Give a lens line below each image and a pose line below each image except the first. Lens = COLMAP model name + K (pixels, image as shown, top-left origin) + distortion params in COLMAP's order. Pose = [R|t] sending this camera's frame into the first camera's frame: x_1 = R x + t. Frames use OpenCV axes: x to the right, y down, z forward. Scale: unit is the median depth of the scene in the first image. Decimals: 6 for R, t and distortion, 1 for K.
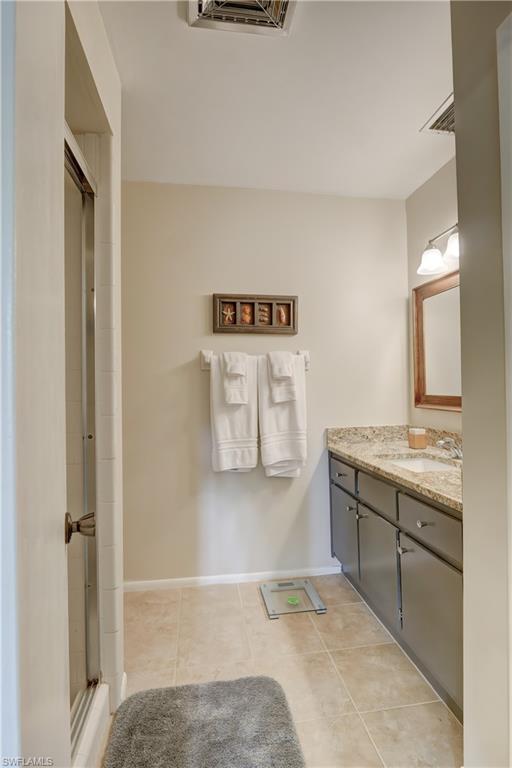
lens RADIAL K [[385.2, 0, 256.0], [0, 385.2, 384.0], [0, 0, 1]] dist [-0.000740, -0.000016]
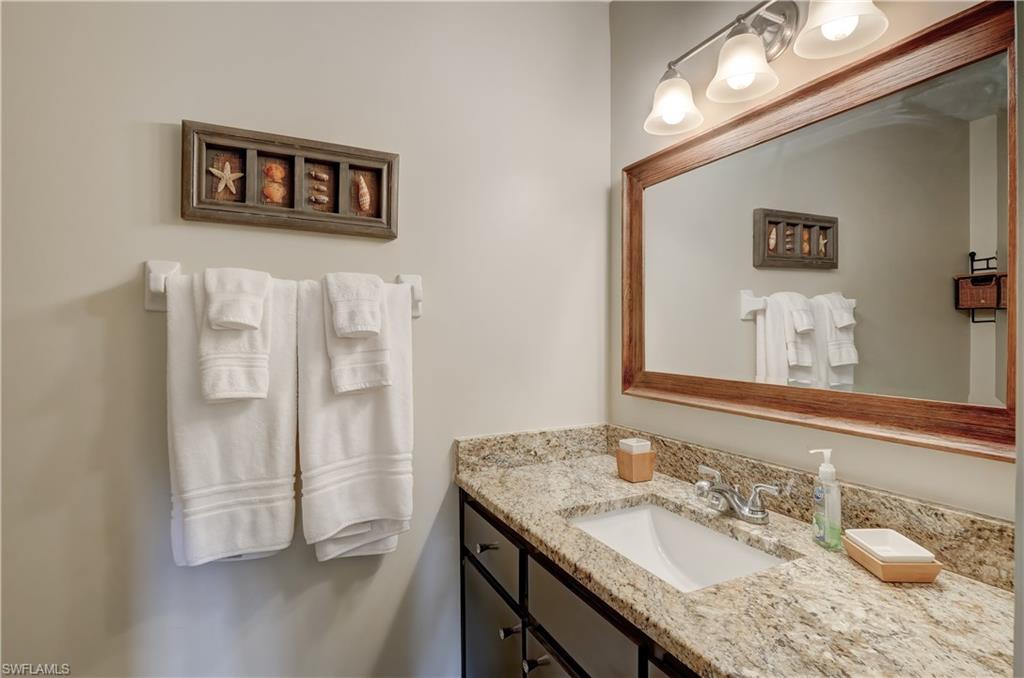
lens RADIAL K [[518.9, 0, 512.0], [0, 518.9, 339.0], [0, 0, 1]] dist [-0.000789, -0.000243]
pose [[0.956973, 0.013896, 0.289843, 0.063776], [-0.017853, 0.999780, 0.011012, -0.019939], [-0.289626, -0.015713, 0.957011, 0.382785]]
